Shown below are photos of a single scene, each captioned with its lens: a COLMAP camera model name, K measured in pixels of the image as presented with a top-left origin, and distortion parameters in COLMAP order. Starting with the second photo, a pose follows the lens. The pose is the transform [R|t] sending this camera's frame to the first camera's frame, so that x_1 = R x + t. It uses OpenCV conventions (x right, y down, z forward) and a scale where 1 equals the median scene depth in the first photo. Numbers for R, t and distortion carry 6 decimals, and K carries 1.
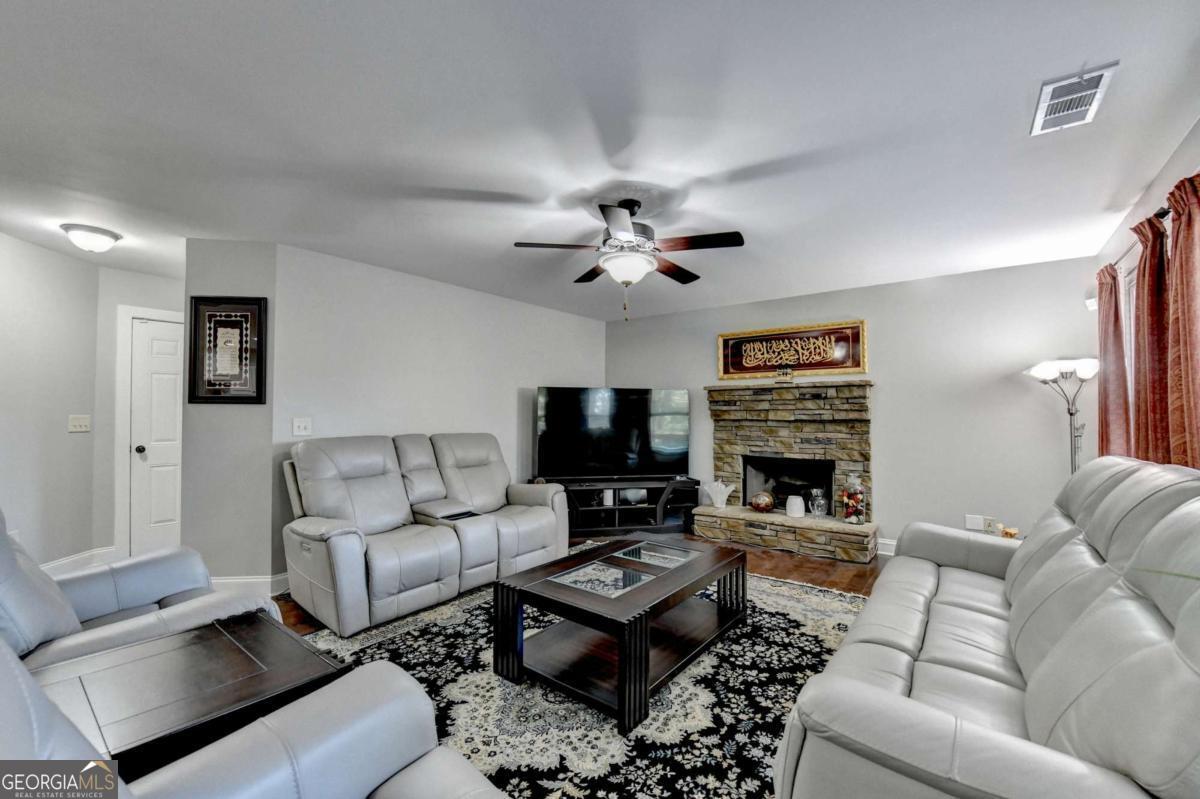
lens RADIAL K [[487.5, 0, 593.2], [0, 487.5, 403.9], [0, 0, 1]] dist [-0.014287, -0.002080]
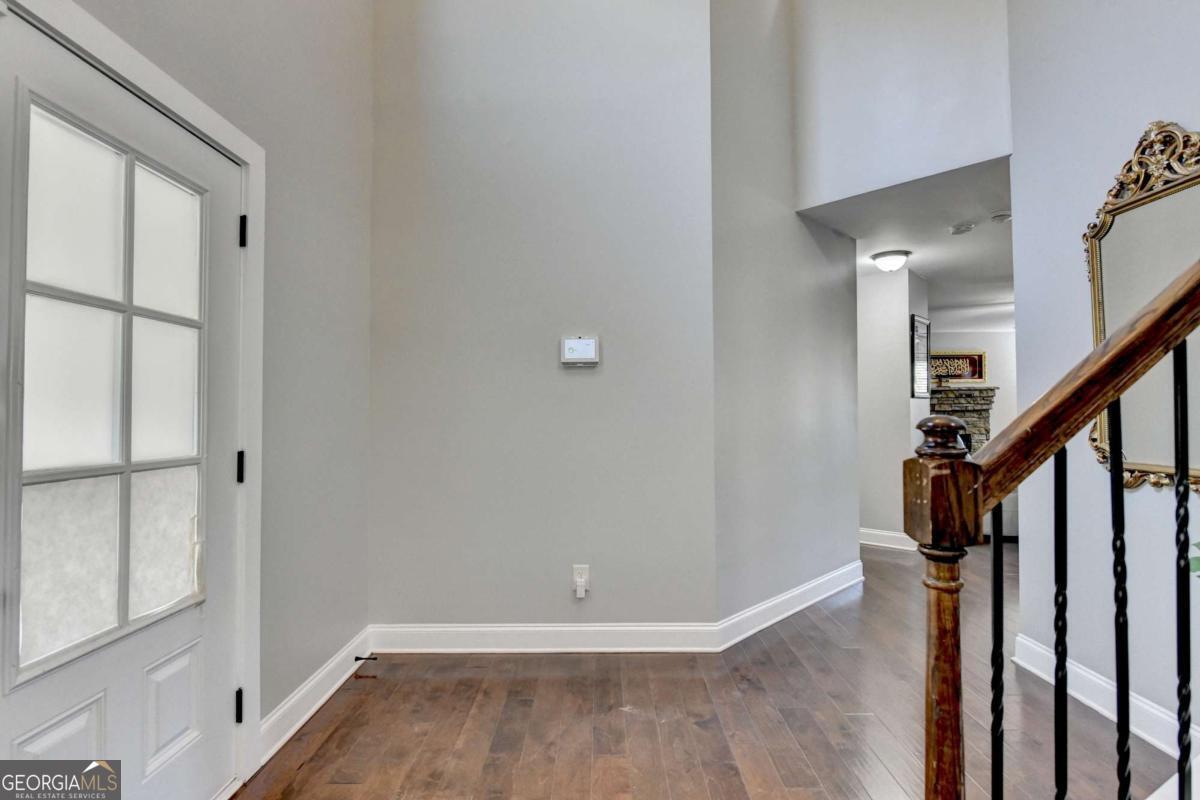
lens RADIAL K [[621.9, 0, 599.3], [0, 621.9, 400.7], [0, 0, 1]] dist [0.000357, 0.000025]
pose [[0.795013, 0.004099, 0.606579, -1.819975], [-0.004813, 0.999988, -0.000449, 0.008410], [-0.606573, -0.002562, 0.795023, 0.080692]]
